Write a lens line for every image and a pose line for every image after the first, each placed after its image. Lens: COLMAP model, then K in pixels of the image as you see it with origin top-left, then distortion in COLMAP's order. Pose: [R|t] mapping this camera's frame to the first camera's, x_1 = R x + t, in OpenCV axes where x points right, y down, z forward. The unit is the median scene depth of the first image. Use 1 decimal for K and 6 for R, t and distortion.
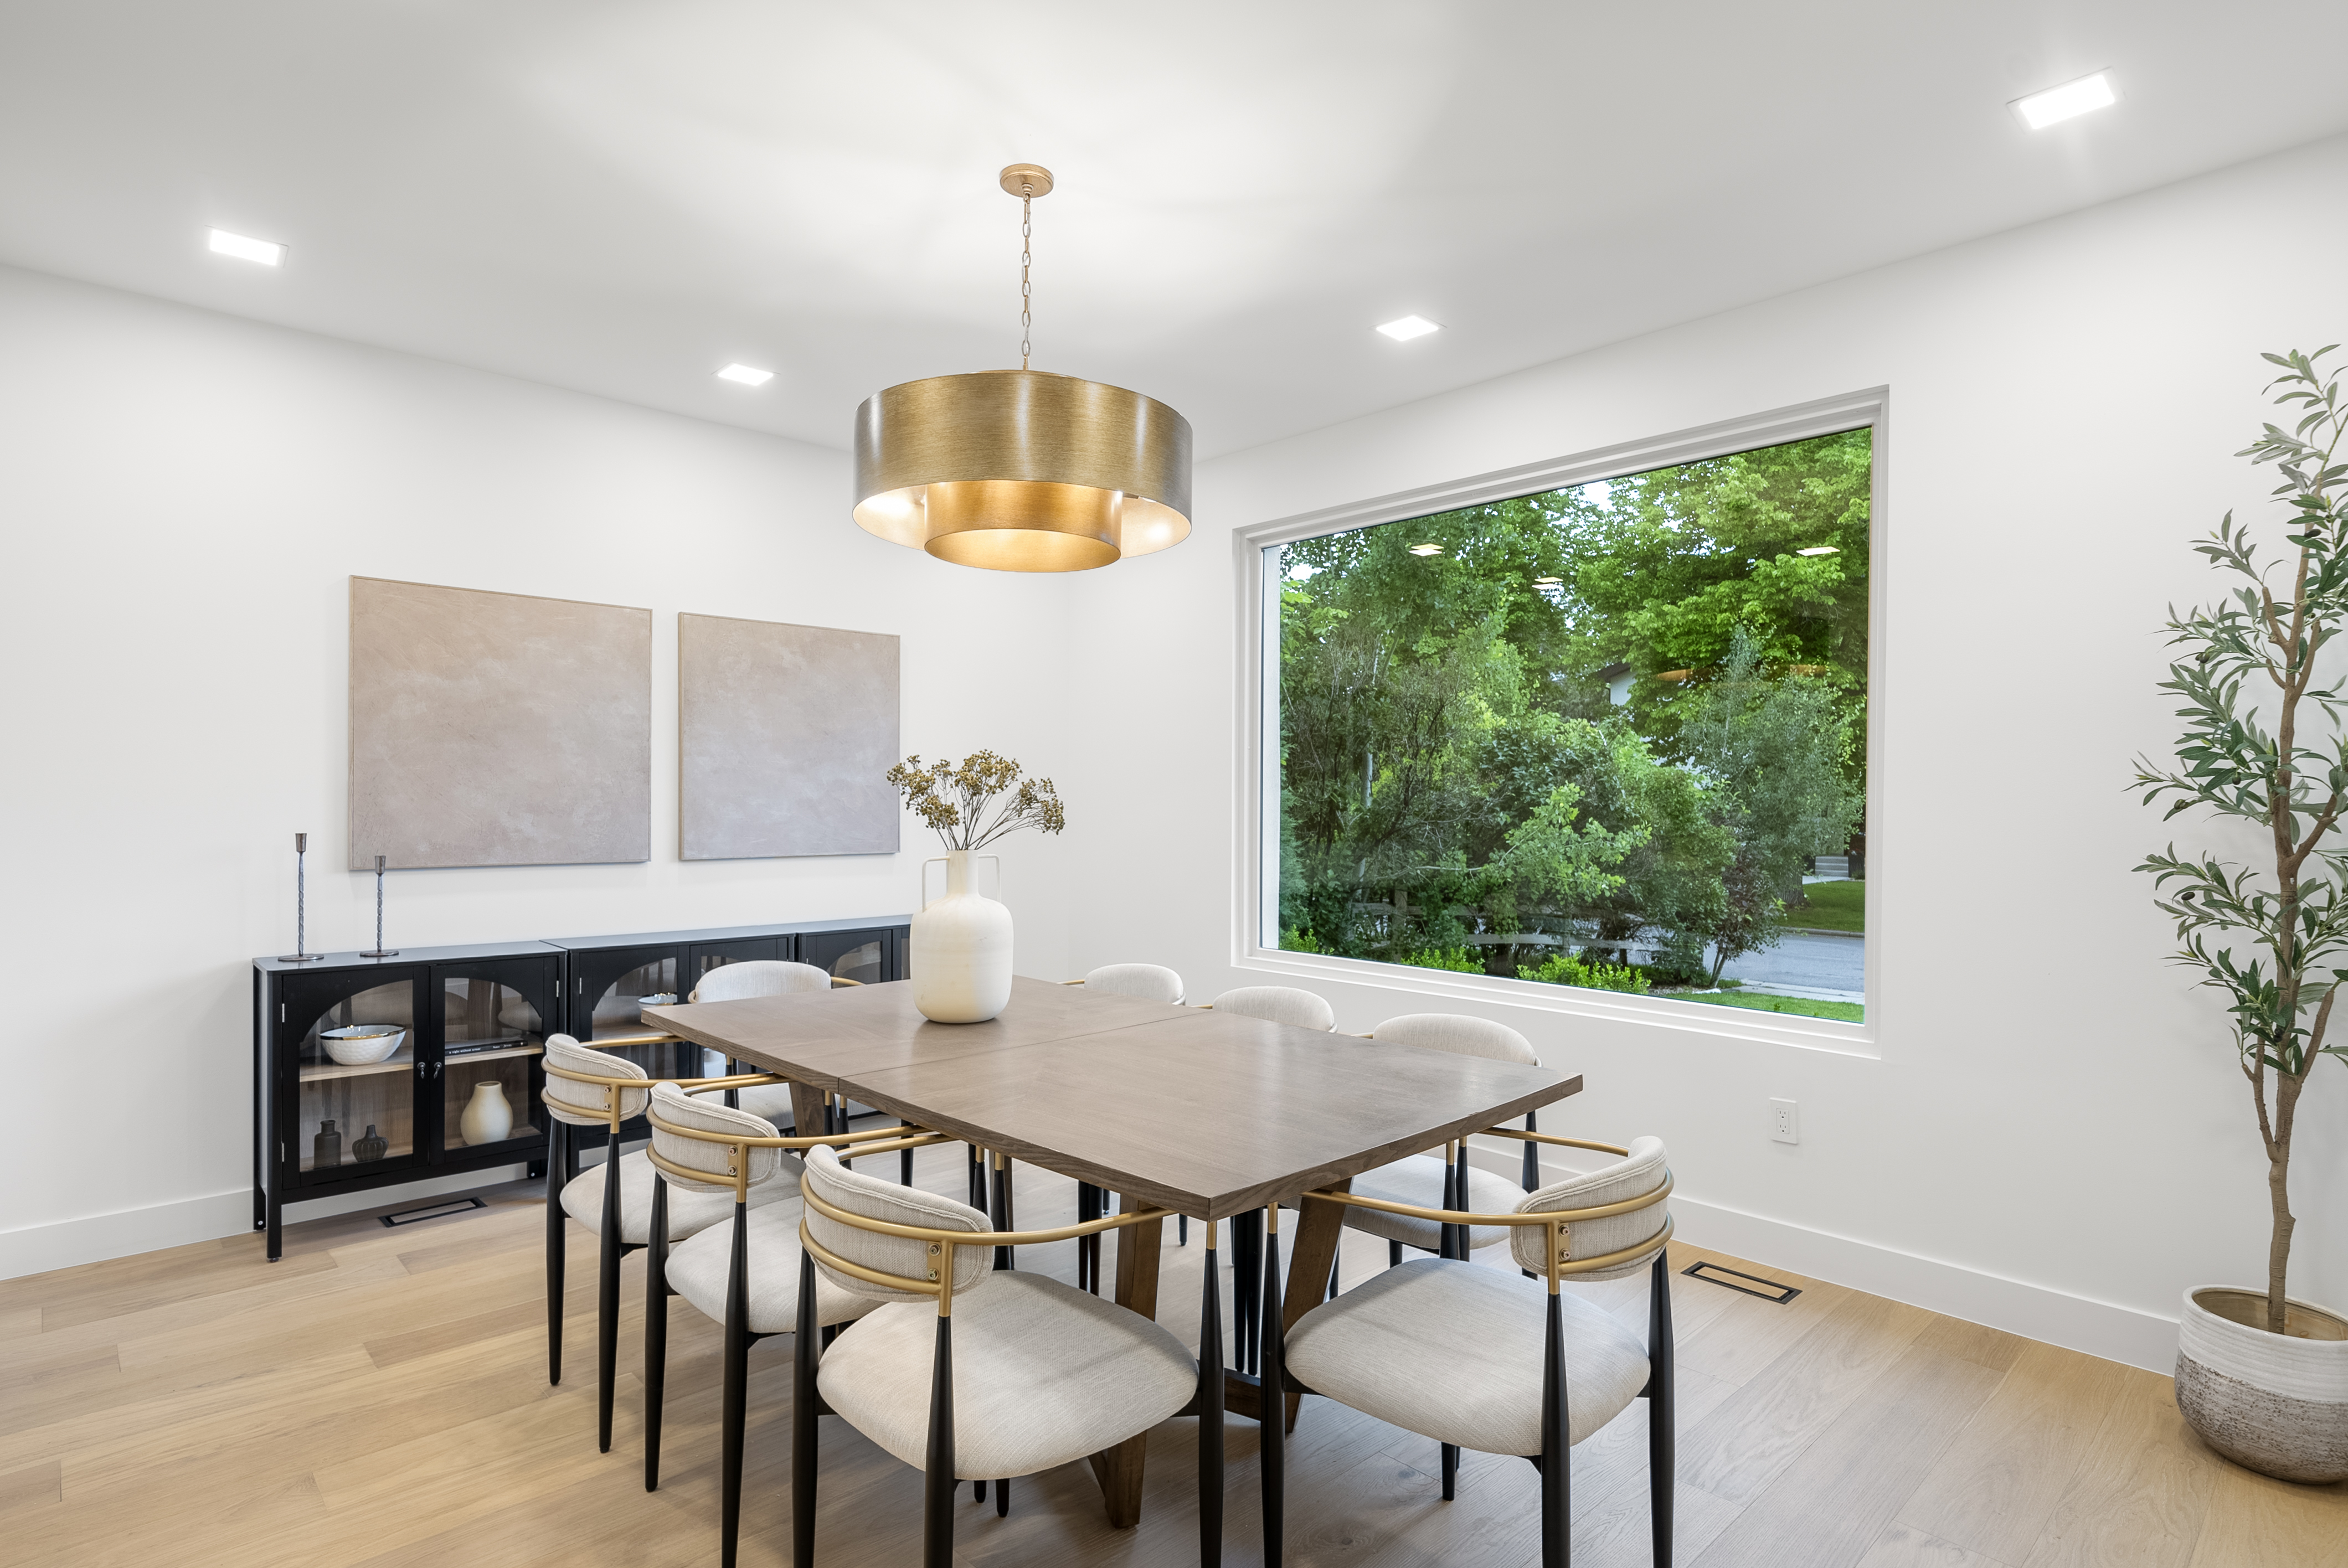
lens RADIAL K [[1208.9, 0, 1173.6], [0, 1208.9, 803.2], [0, 0, 1]] dist [0.001884, 0.000520]
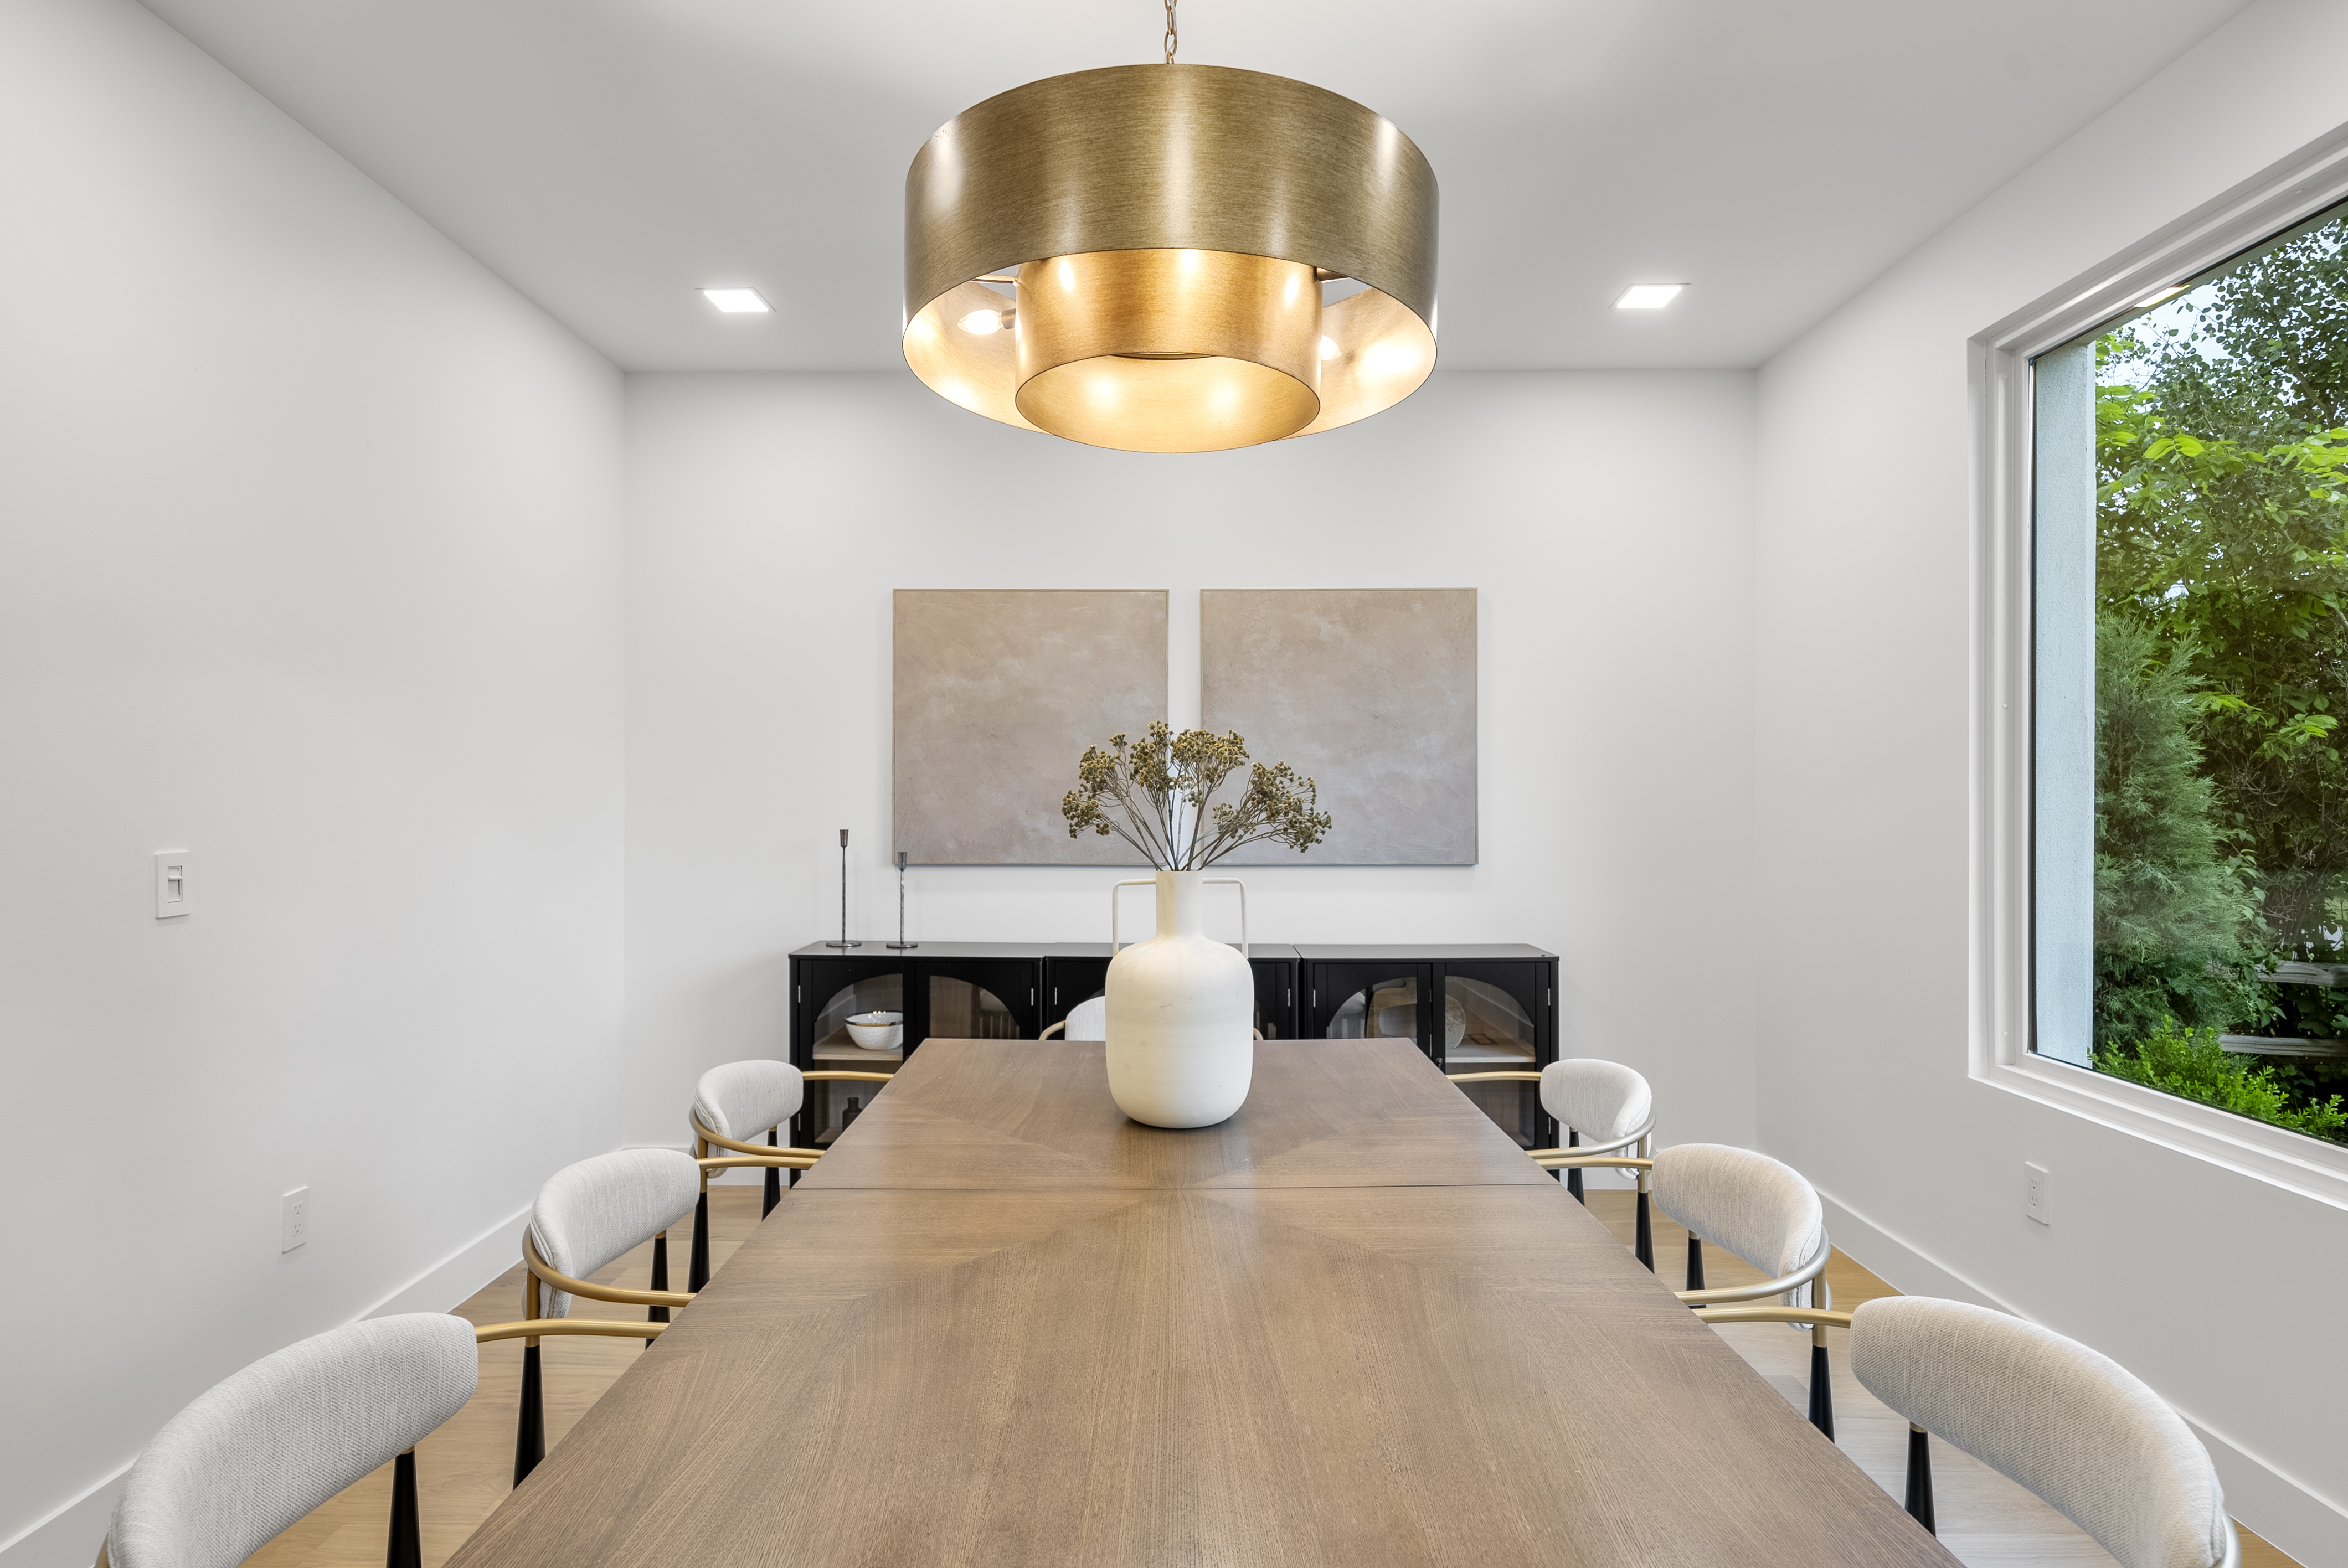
lens RADIAL K [[1208.9, 0, 1173.6], [0, 1208.9, 803.2], [0, 0, 1]] dist [0.001884, 0.000520]
pose [[0.719482, 0.000479, -0.694510, 0.223179], [0.000530, 0.999999, 0.001238, -0.000053], [0.694510, -0.001259, 0.719482, 0.374934]]
